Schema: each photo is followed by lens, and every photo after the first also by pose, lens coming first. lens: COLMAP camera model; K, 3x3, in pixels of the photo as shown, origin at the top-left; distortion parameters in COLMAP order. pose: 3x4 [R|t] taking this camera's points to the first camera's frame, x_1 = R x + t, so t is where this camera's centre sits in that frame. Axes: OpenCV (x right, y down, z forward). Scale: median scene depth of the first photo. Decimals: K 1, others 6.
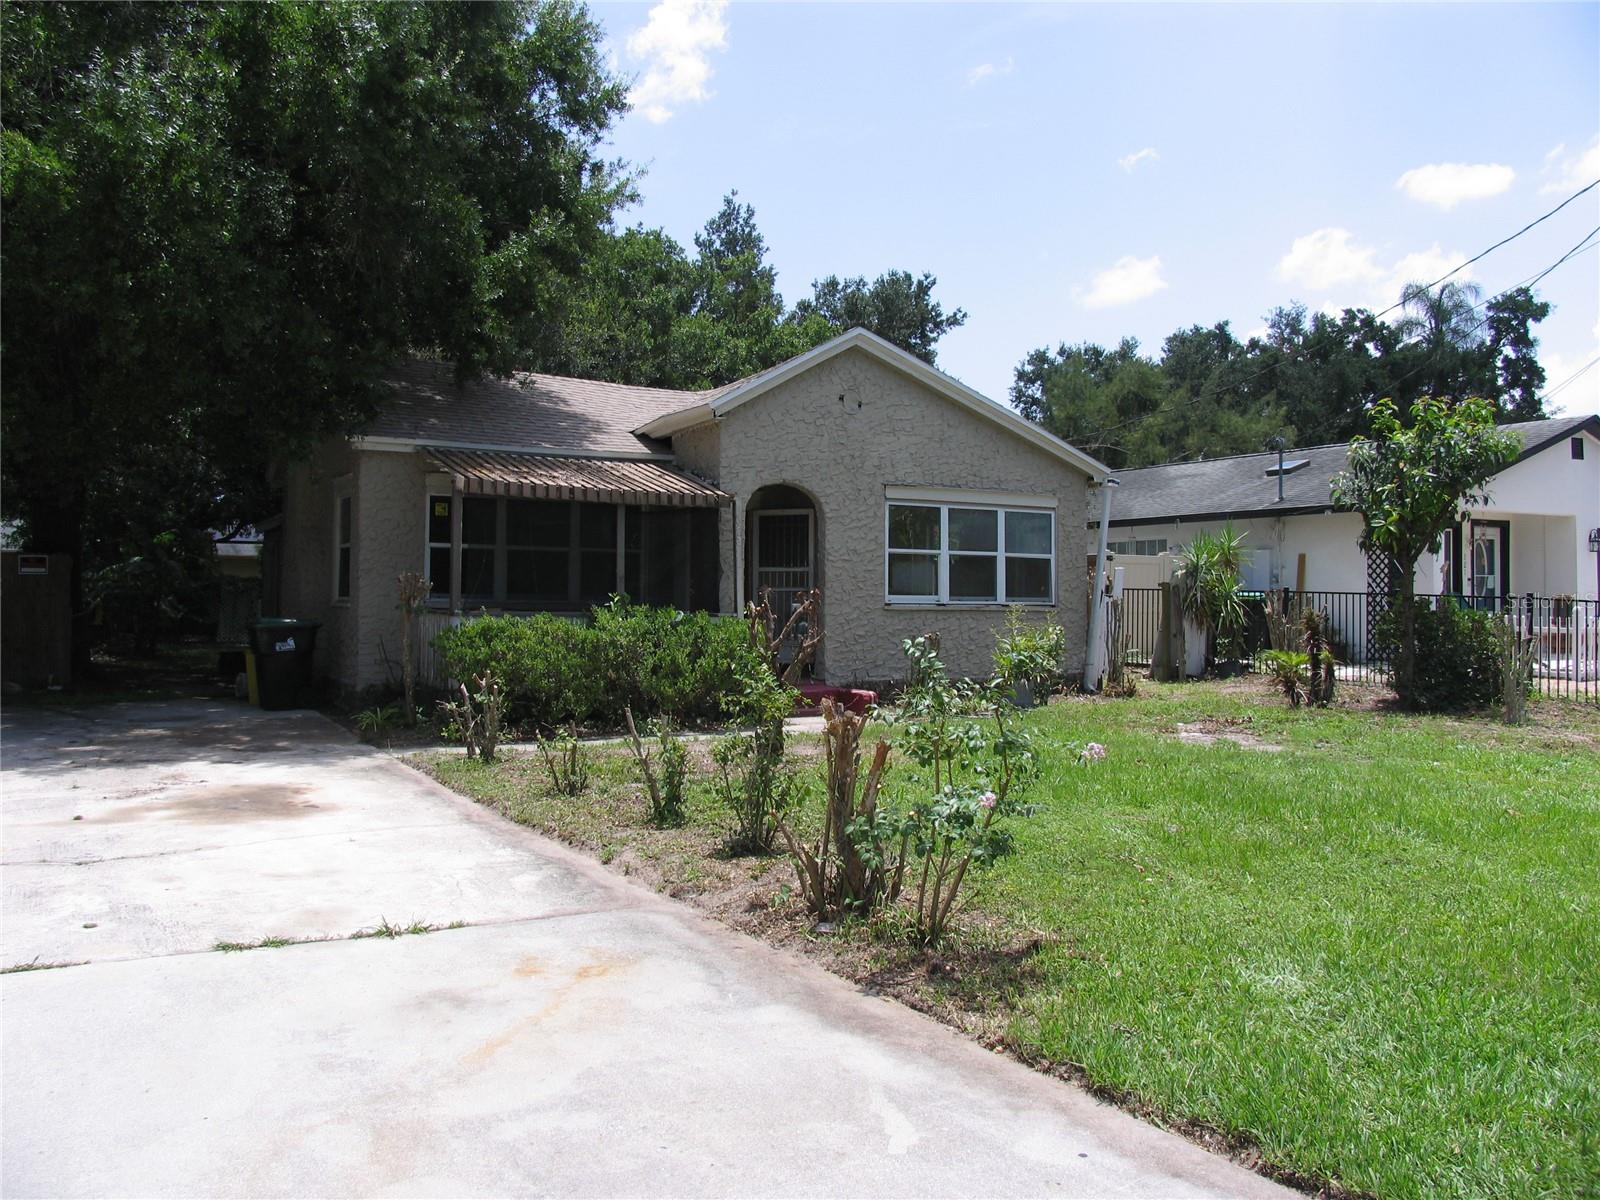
lens RADIAL K [[1353.0, 0, 799.5], [0, 1353.0, 600.1], [0, 0, 1]] dist [-0.059362, 0.015293]
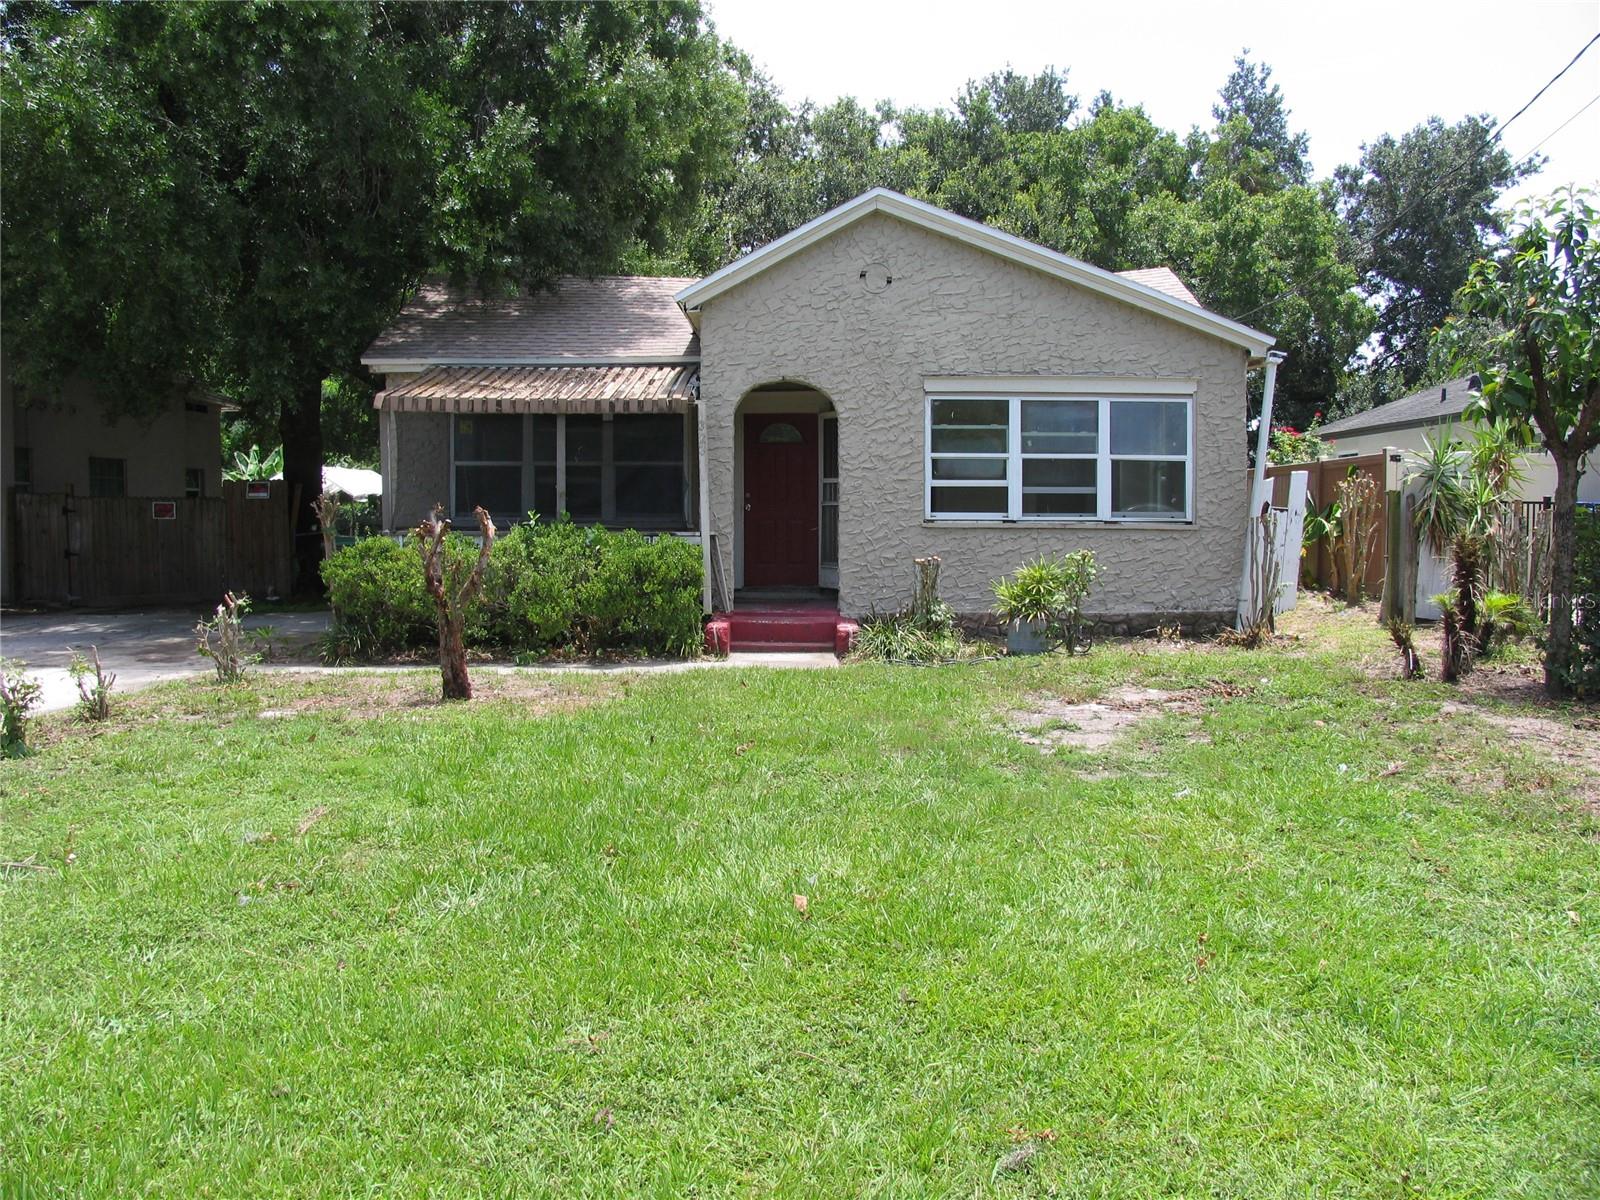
lens RADIAL K [[1353.0, 0, 799.5], [0, 1353.0, 600.1], [0, 0, 1]] dist [-0.059362, 0.015293]
pose [[0.859727, 0.025703, -0.510106, 0.416489], [0.005139, 0.998247, 0.058959, 0.002285], [0.510727, -0.053310, 0.858088, 0.244484]]
